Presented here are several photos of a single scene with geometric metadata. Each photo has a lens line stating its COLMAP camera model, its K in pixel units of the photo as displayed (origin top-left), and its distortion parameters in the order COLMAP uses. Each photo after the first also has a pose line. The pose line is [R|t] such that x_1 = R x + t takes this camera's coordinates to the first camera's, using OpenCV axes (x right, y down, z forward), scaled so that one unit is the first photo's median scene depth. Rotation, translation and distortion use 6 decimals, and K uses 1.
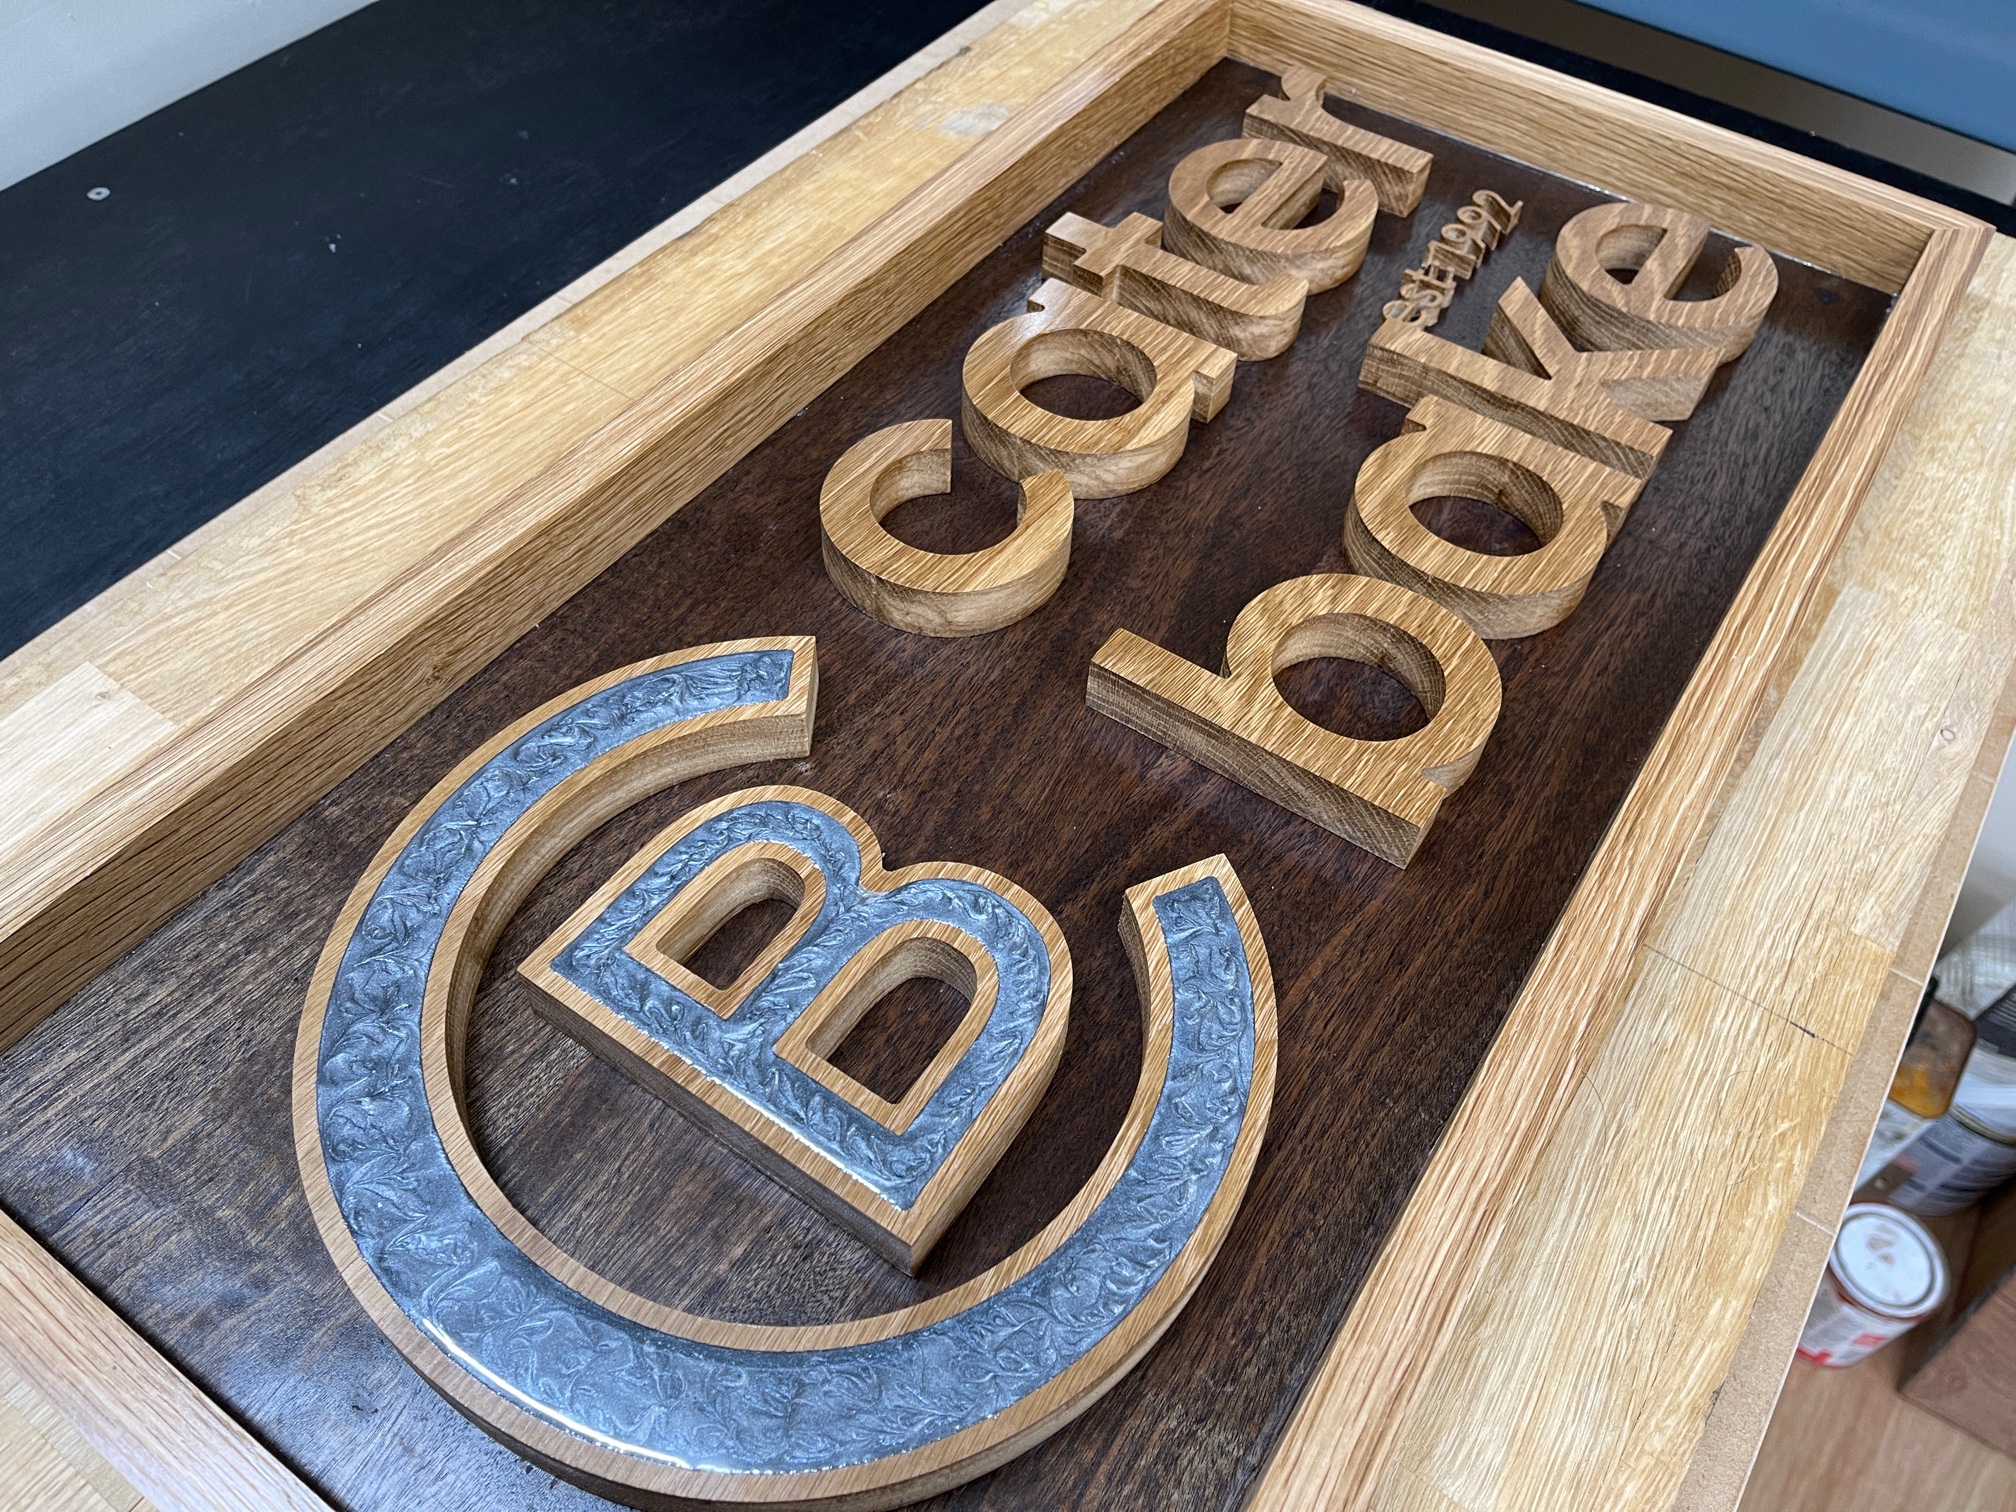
lens RADIAL K [[1569.0, 0, 1008.0], [0, 1569.0, 756.0], [0, 0, 1]] dist [0.053159, -0.094654]
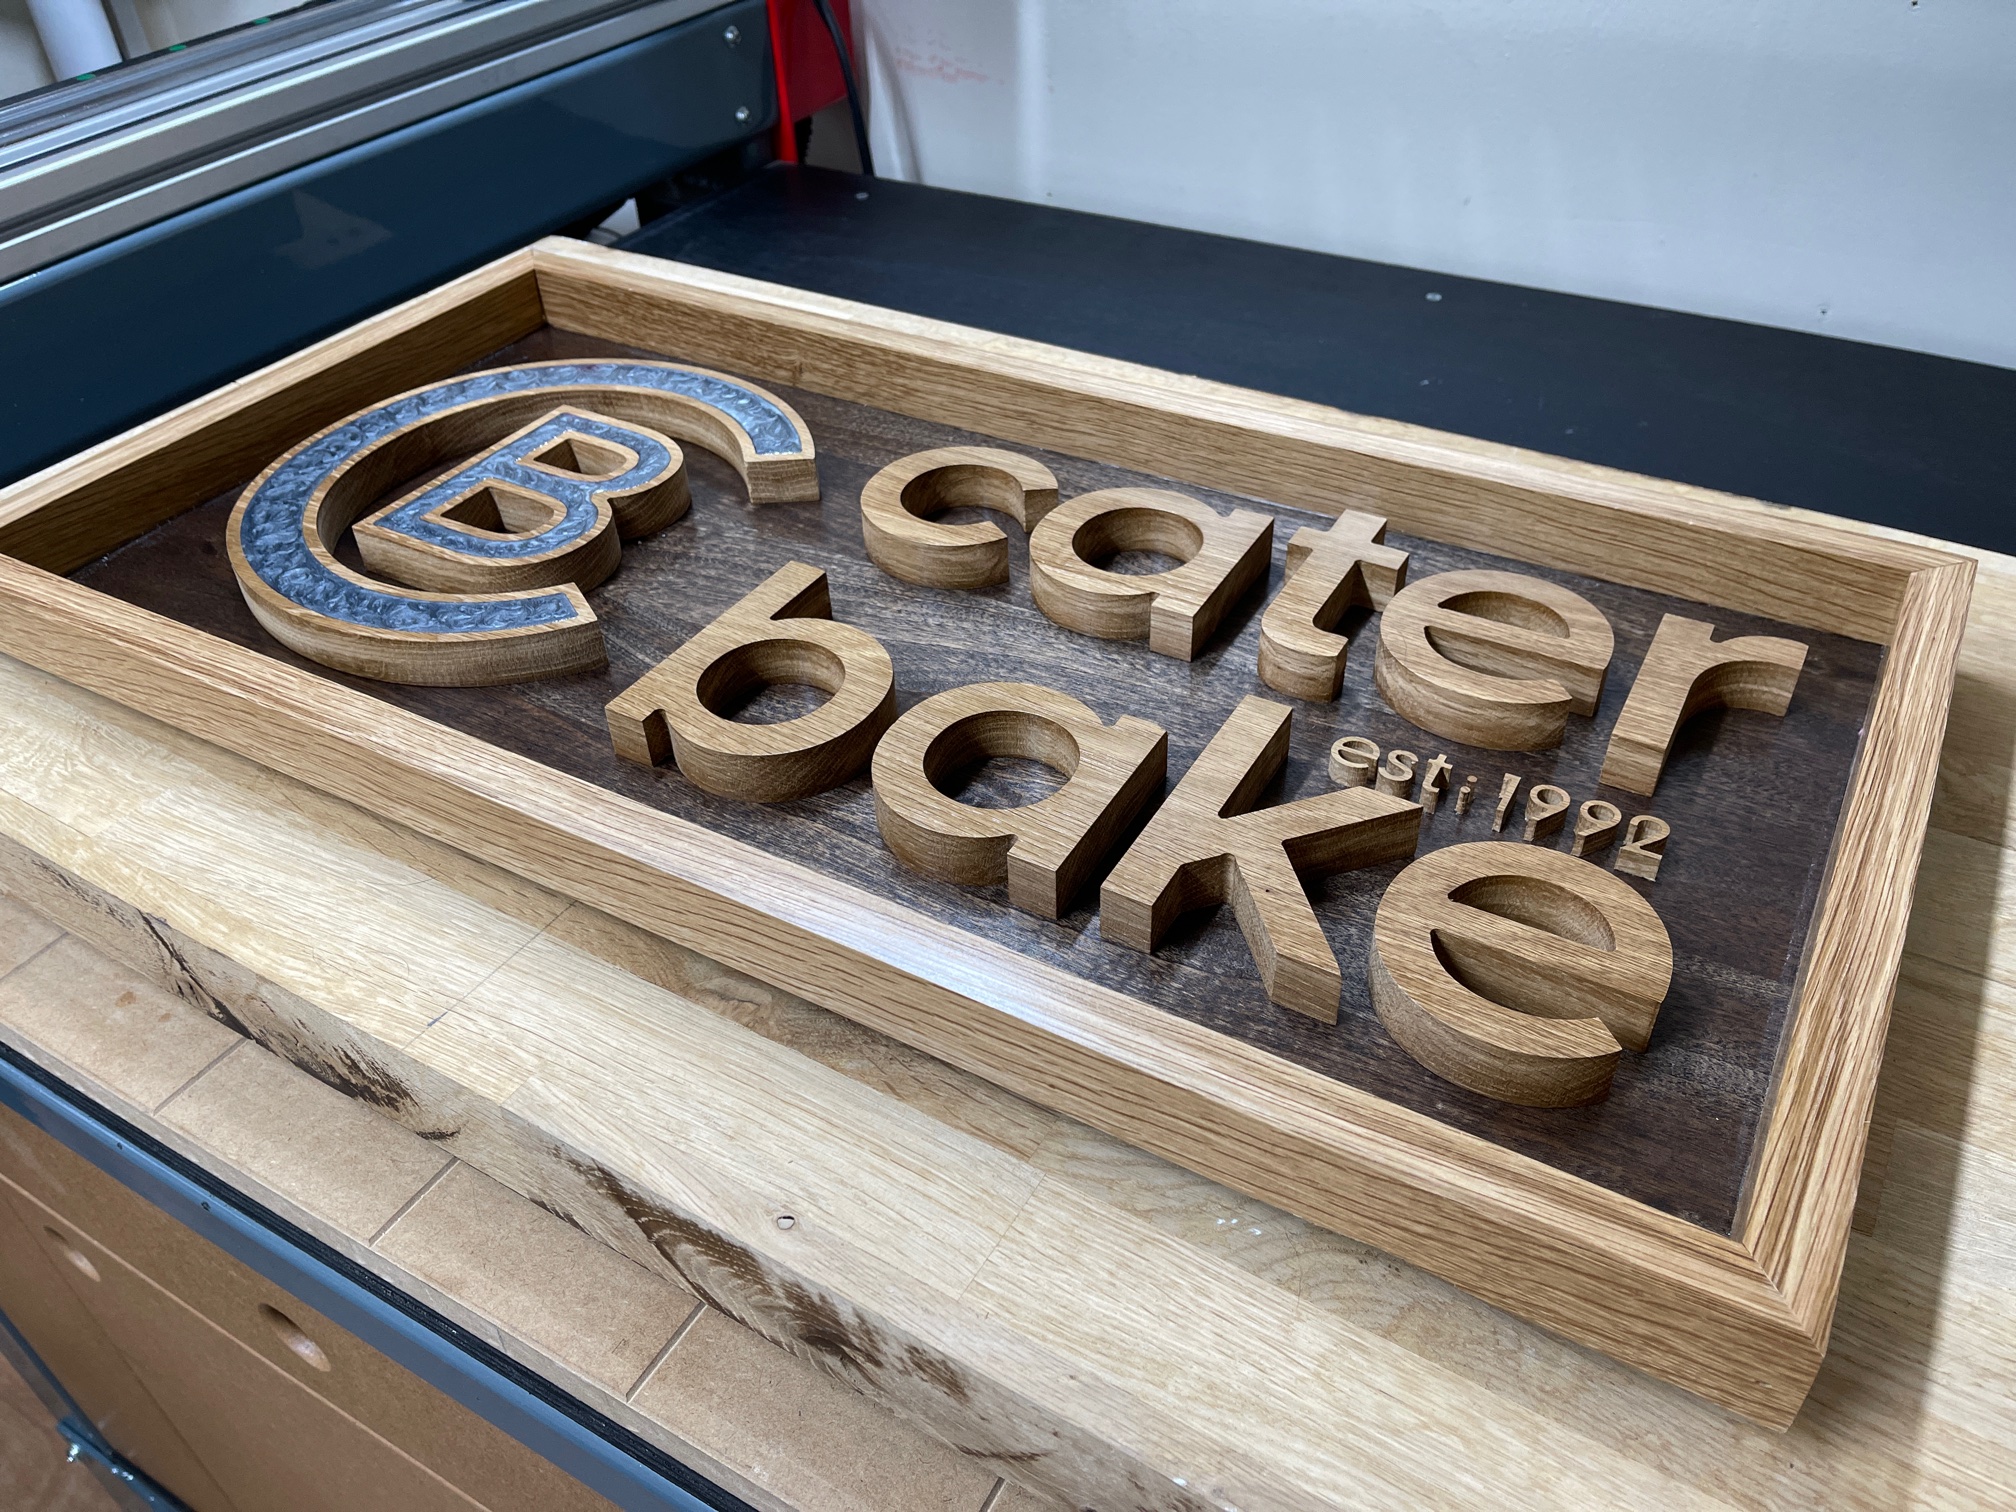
lens RADIAL K [[1569.0, 0, 1008.0], [0, 1569.0, 756.0], [0, 0, 1]] dist [0.053159, -0.094654]
pose [[0.064272, 0.589489, -0.805216, 1.187470], [-0.755911, 0.555542, 0.346369, -0.548871], [0.651511, 0.586410, 0.481307, 0.573859]]
